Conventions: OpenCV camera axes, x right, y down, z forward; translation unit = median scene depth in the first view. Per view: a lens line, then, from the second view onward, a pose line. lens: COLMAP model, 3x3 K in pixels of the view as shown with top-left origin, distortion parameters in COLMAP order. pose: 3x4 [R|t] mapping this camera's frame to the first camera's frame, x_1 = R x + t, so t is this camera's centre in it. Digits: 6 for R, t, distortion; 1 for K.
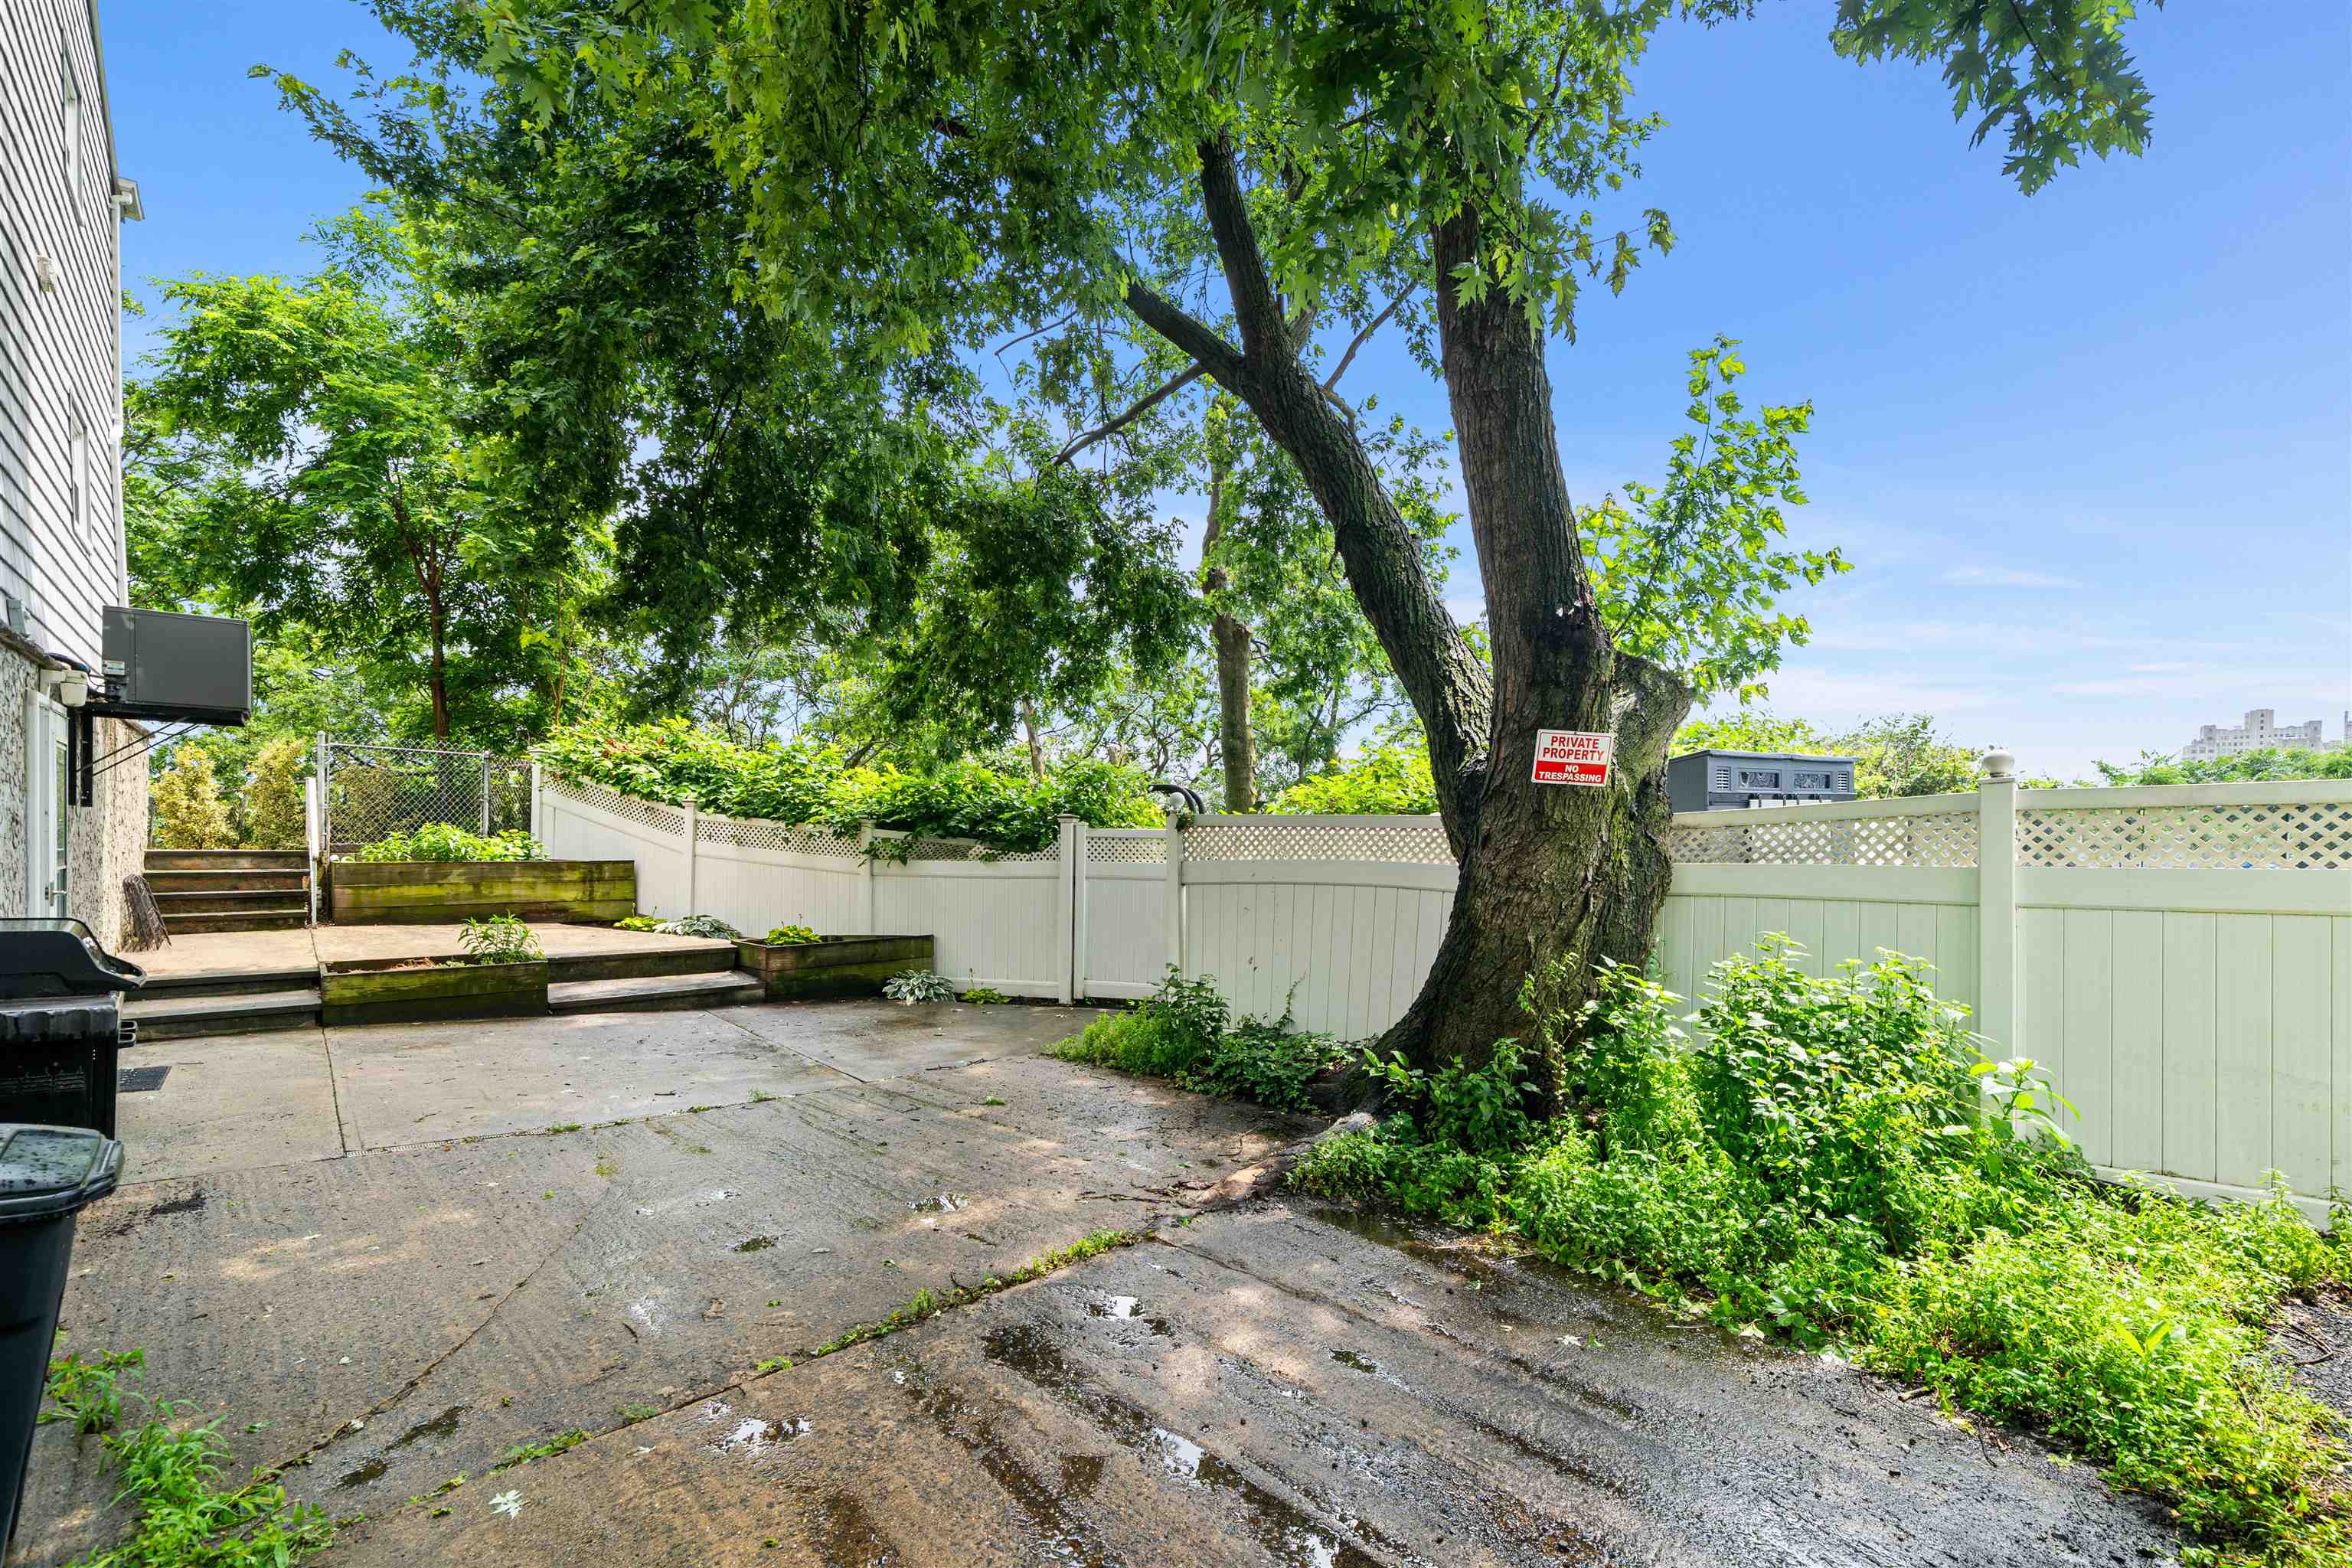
lens RADIAL K [[1018.6, 0, 1173.9], [0, 1018.6, 858.7], [0, 0, 1]] dist [0.001345, 0.000159]
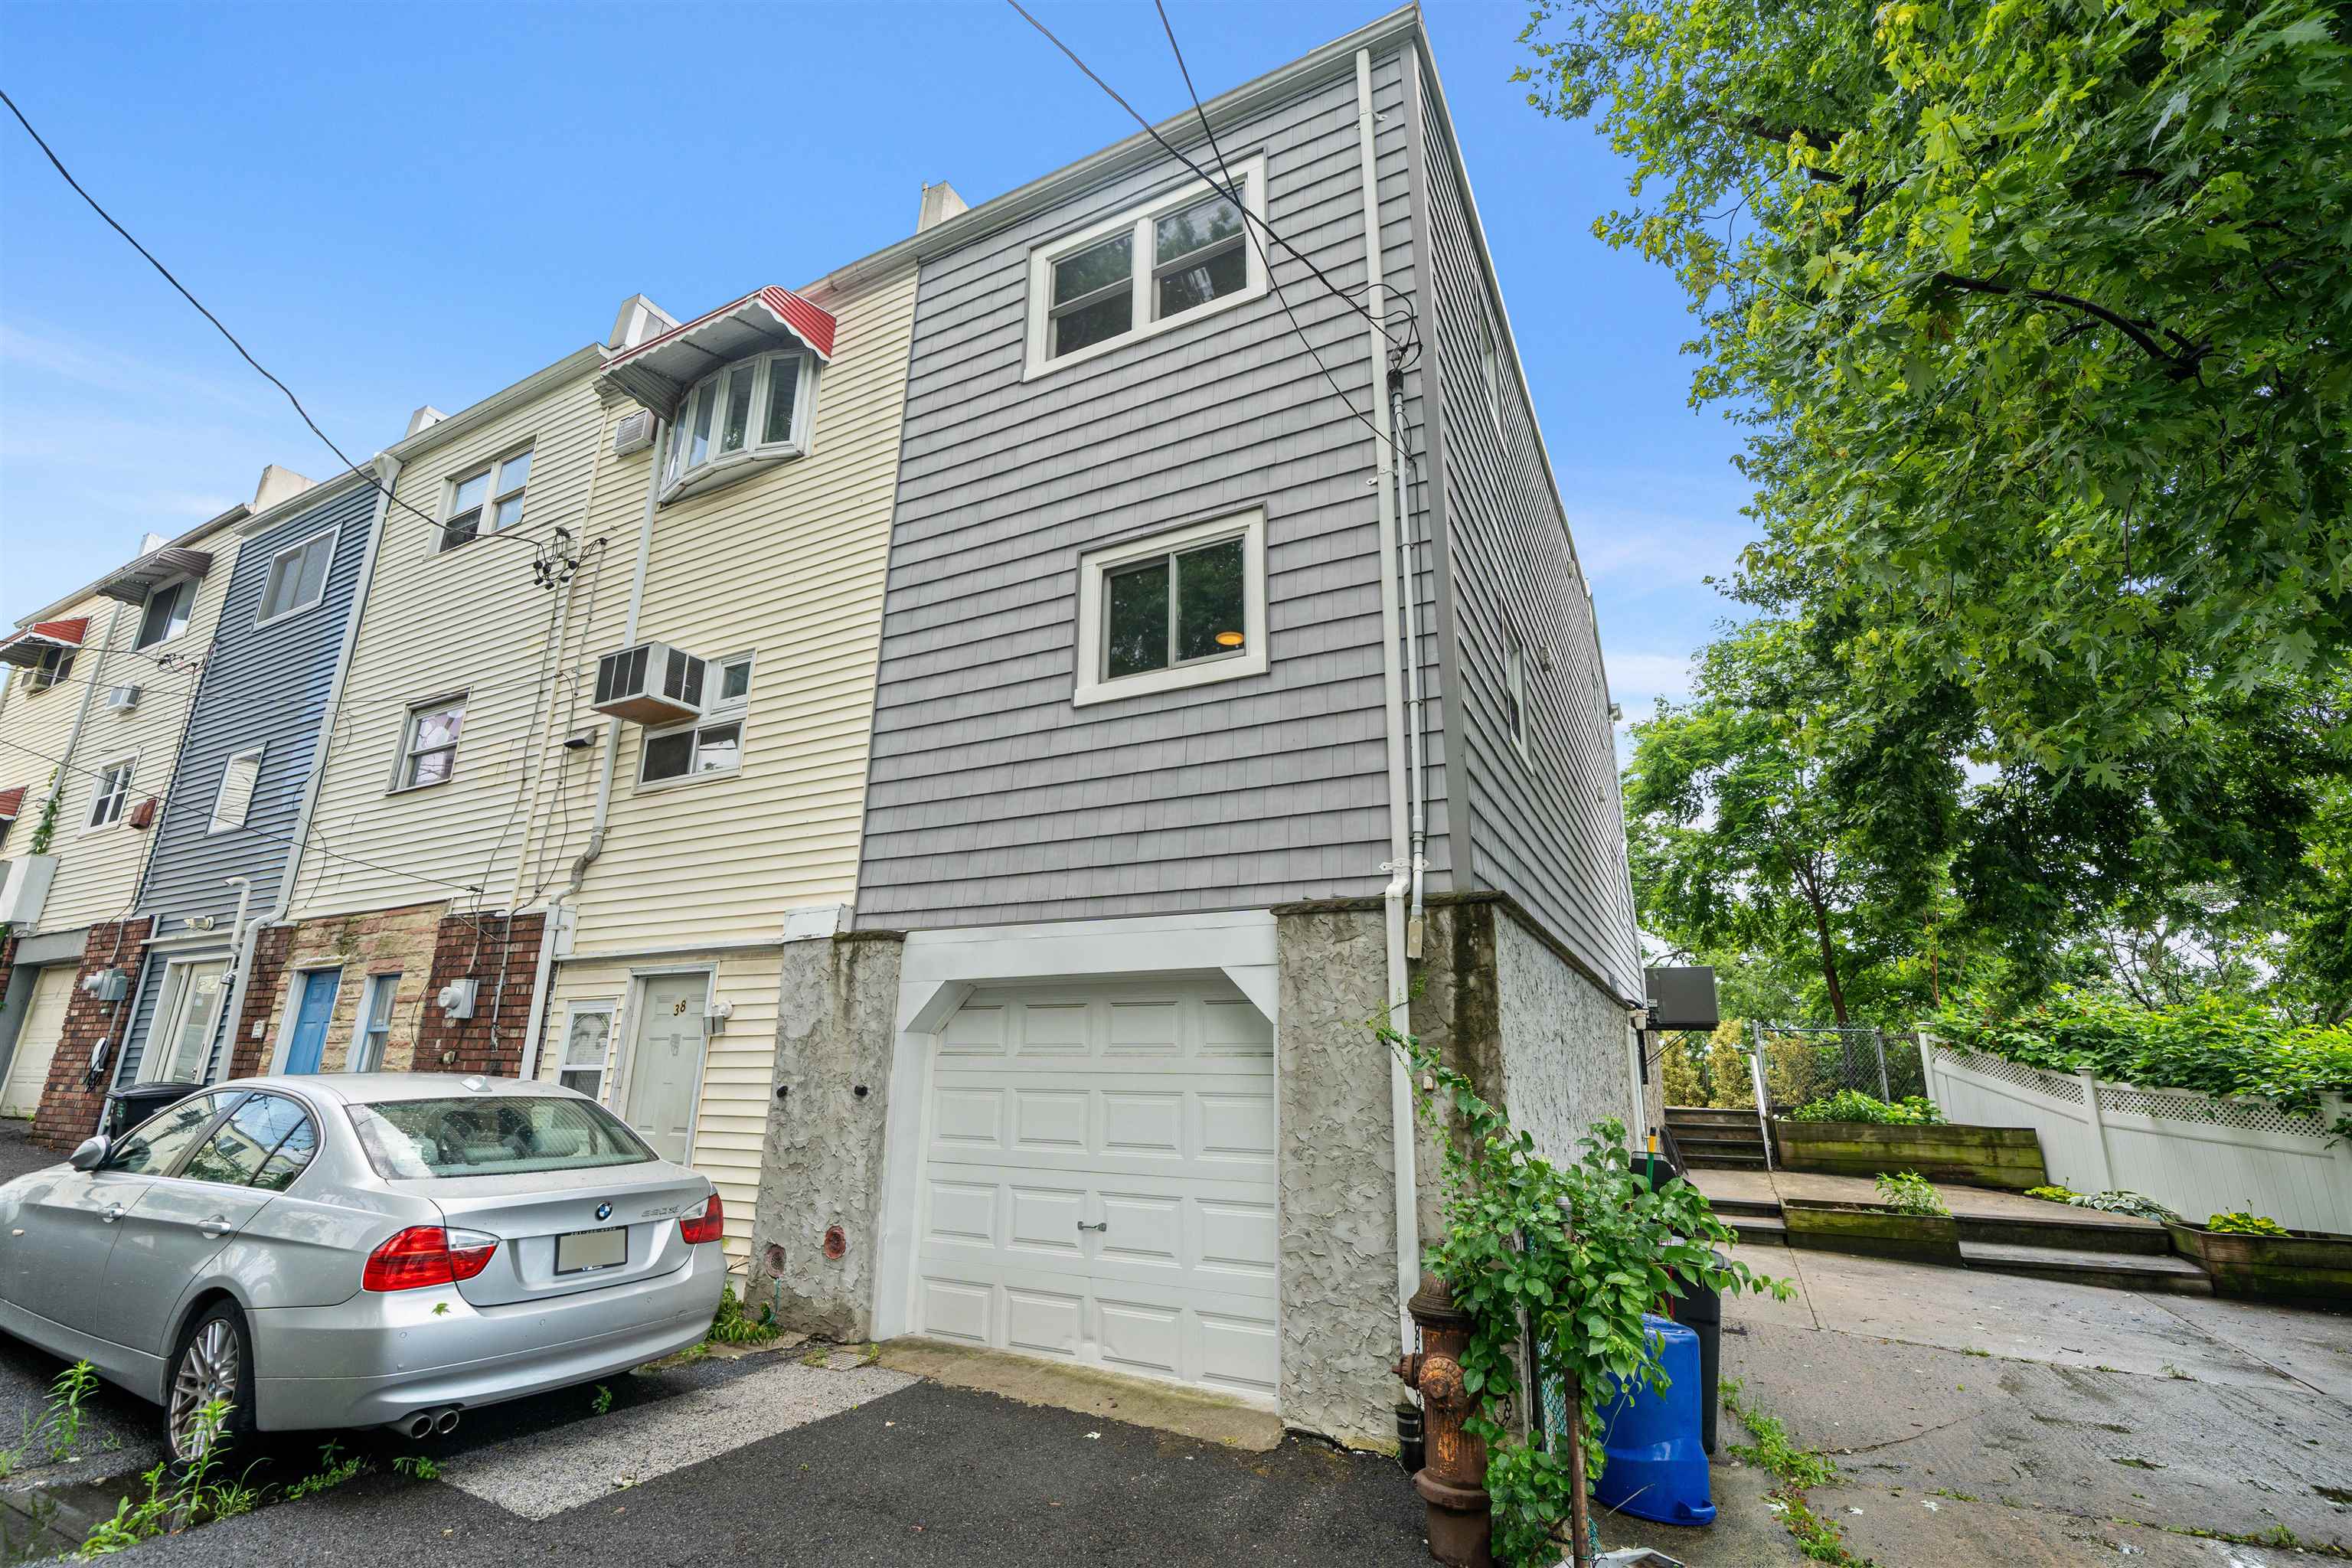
lens RADIAL K [[1010.0, 0, 1167.5], [0, 1010.0, 792.2], [0, 0, 1]] dist [0.000259, 0.000397]
pose [[0.358596, -0.254699, -0.898074, 0.176847], [-0.027770, 0.958721, -0.282988, -0.011348], [0.933080, 0.126417, 0.336721, -0.229715]]
